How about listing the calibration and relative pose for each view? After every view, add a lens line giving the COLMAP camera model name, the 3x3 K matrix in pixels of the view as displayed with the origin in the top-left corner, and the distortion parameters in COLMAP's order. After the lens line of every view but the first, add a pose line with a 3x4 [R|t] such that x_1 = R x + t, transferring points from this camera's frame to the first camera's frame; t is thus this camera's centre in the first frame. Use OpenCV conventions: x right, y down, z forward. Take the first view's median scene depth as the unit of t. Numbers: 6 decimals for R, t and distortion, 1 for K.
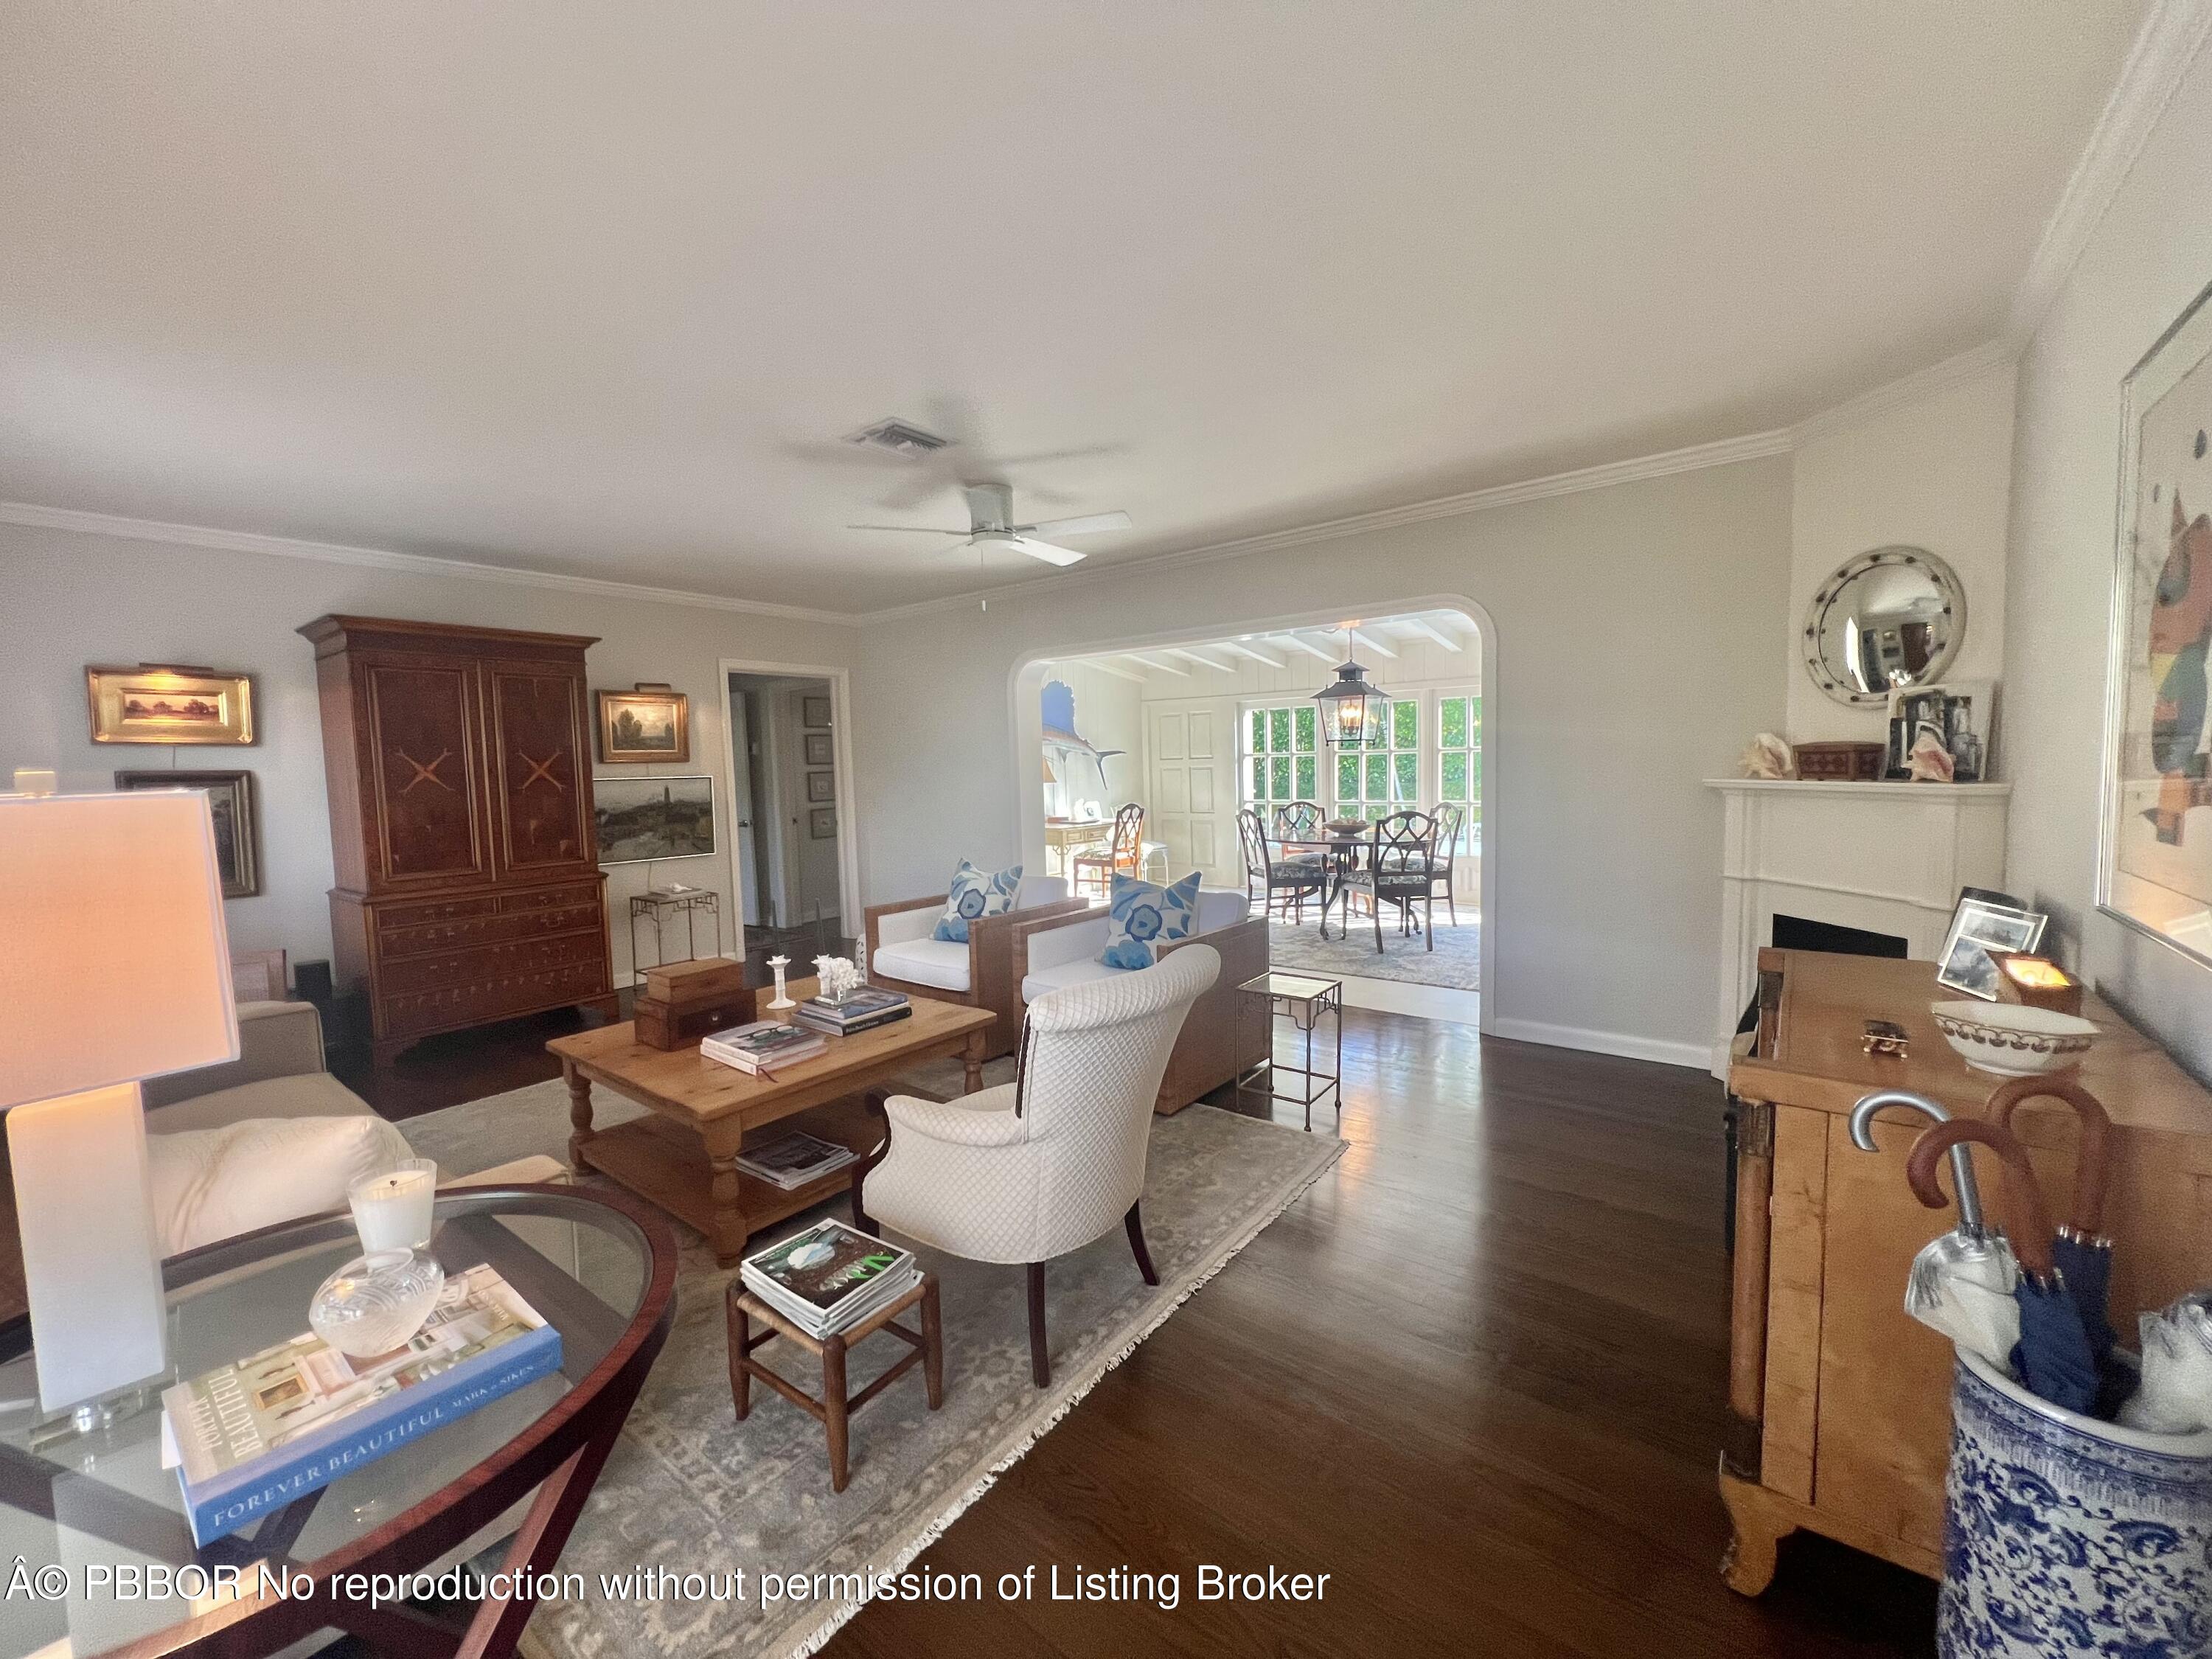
lens RADIAL K [[882.9, 0, 1104.7], [0, 882.9, 816.8], [0, 0, 1]] dist [-0.000390, 0.000555]
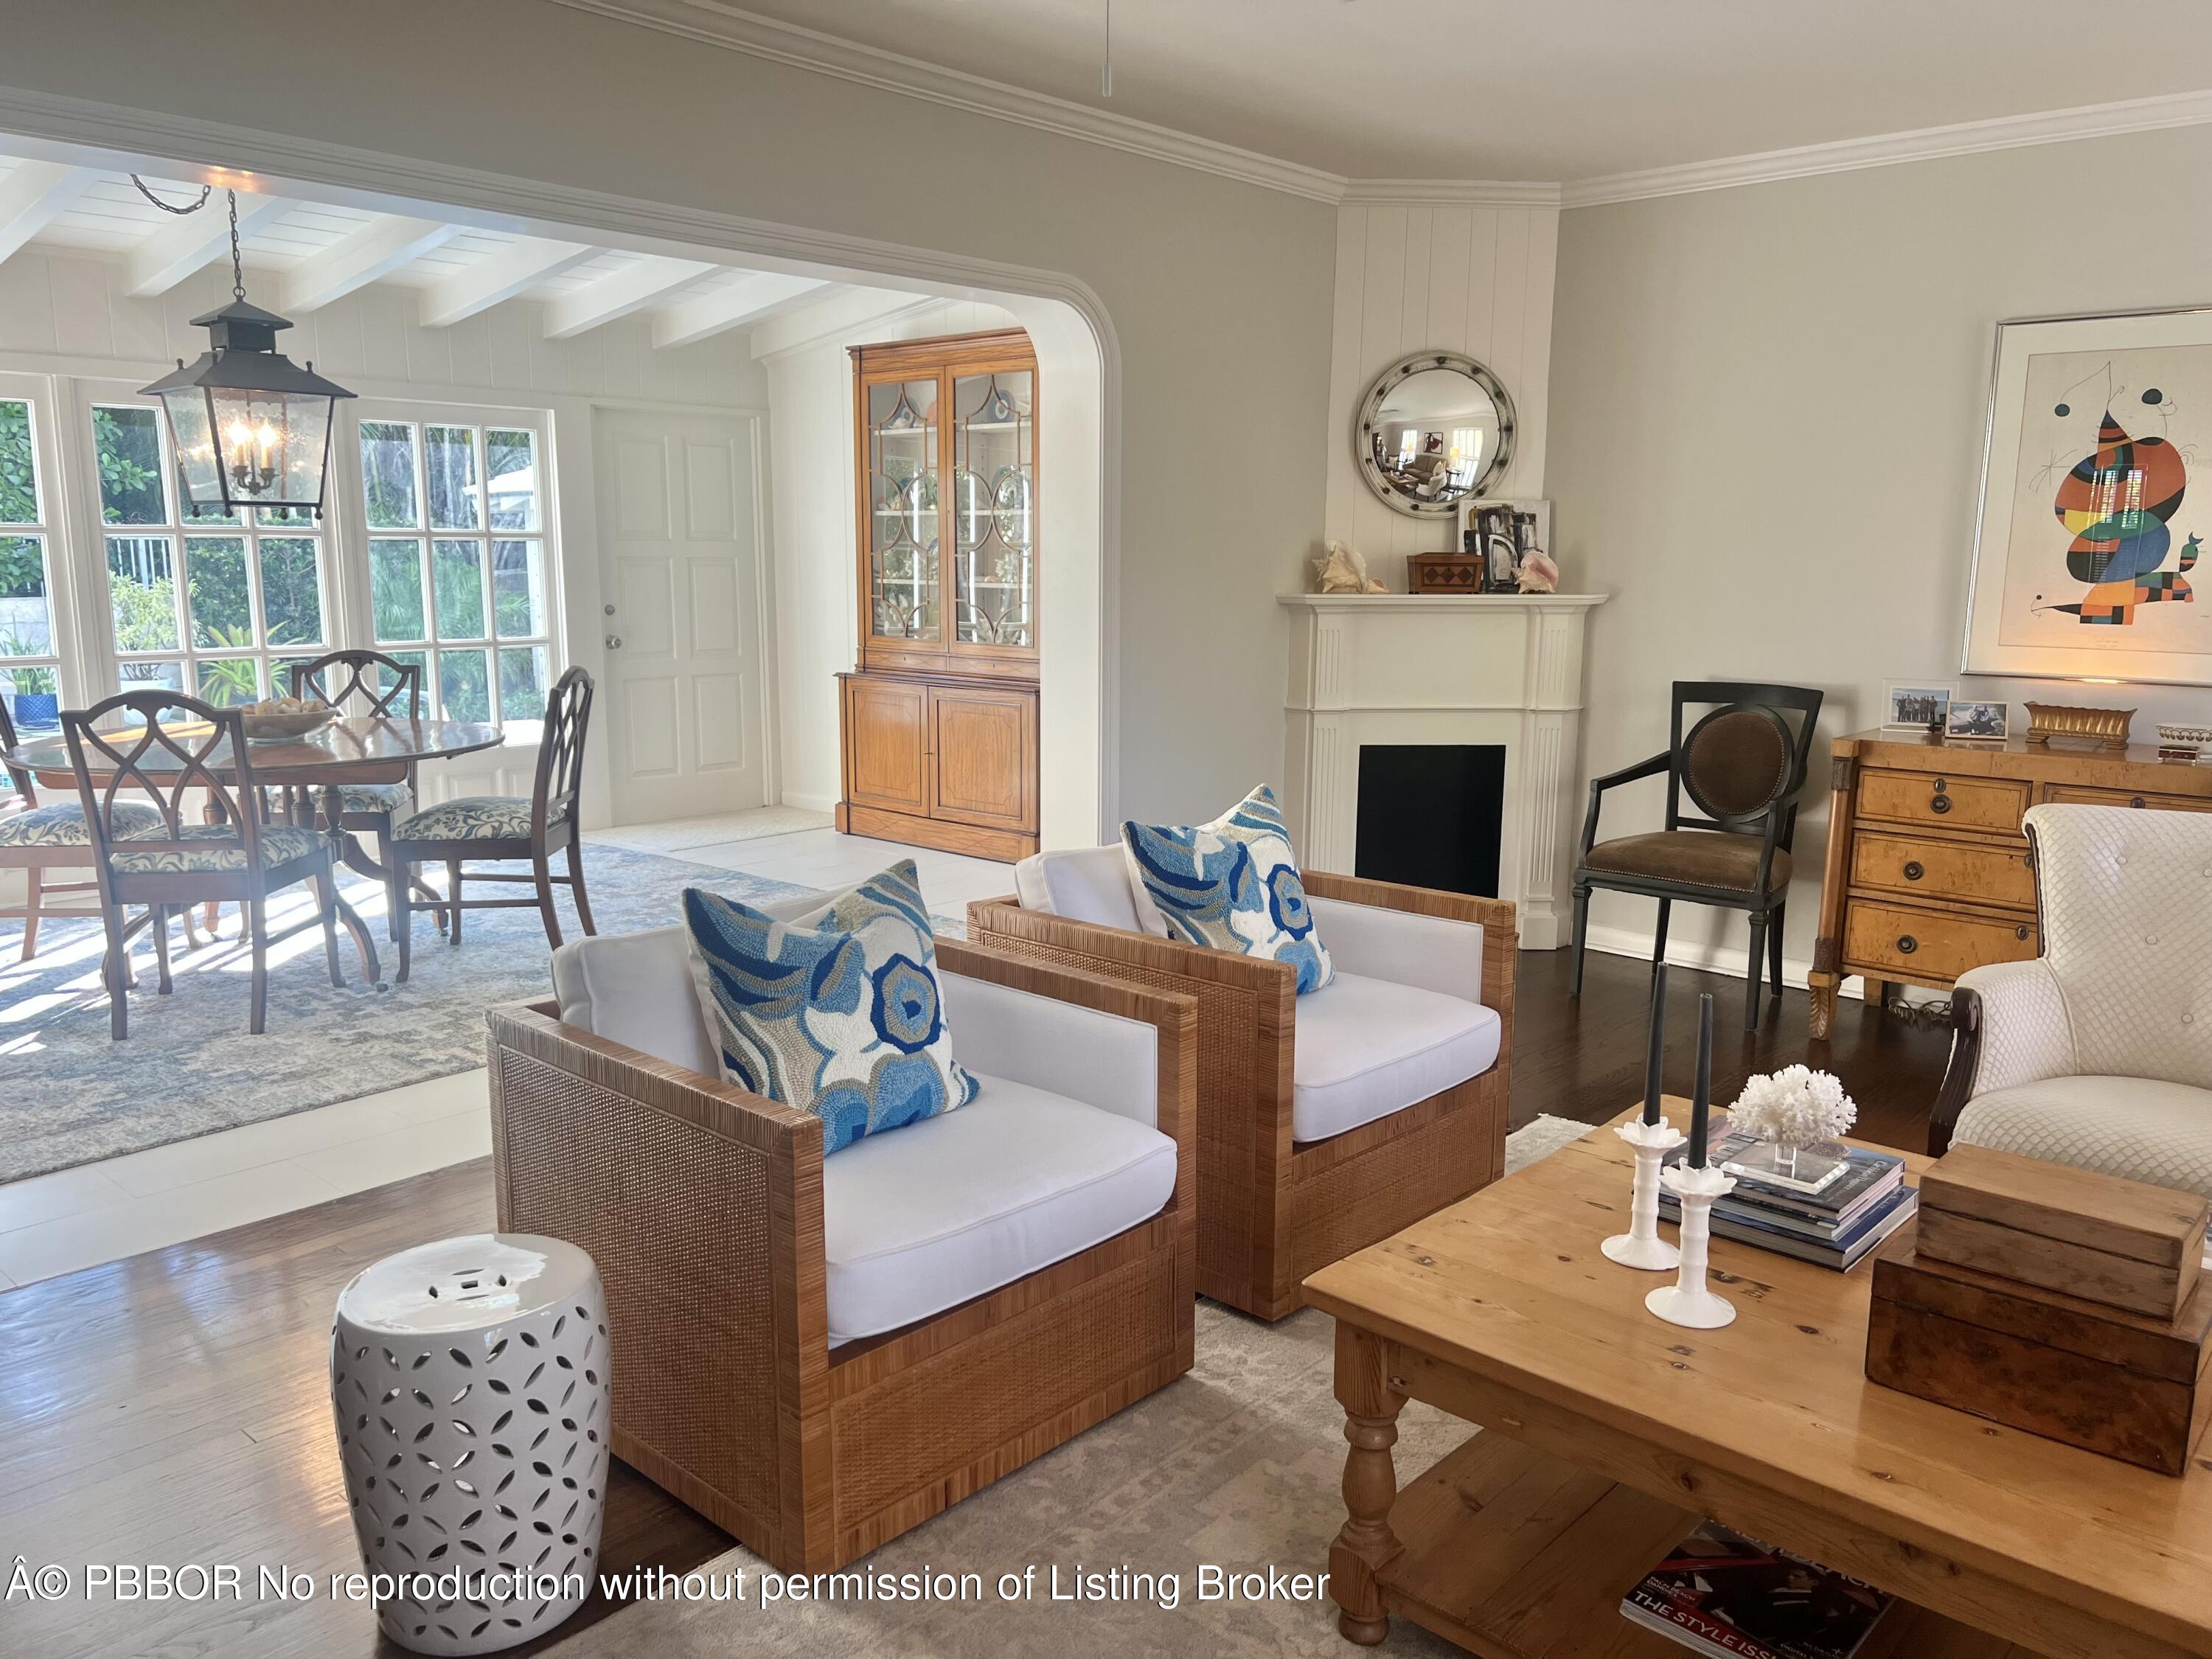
lens RADIAL K [[1665.3, 0, 1115.1], [0, 1665.3, 832.8], [0, 0, 1]] dist [0.049697, -0.051843]
pose [[0.067183, -0.145959, 0.987007, -1.124862], [0.050293, 0.988480, 0.142754, -0.067167], [-0.996472, 0.040049, 0.073750, 1.352934]]
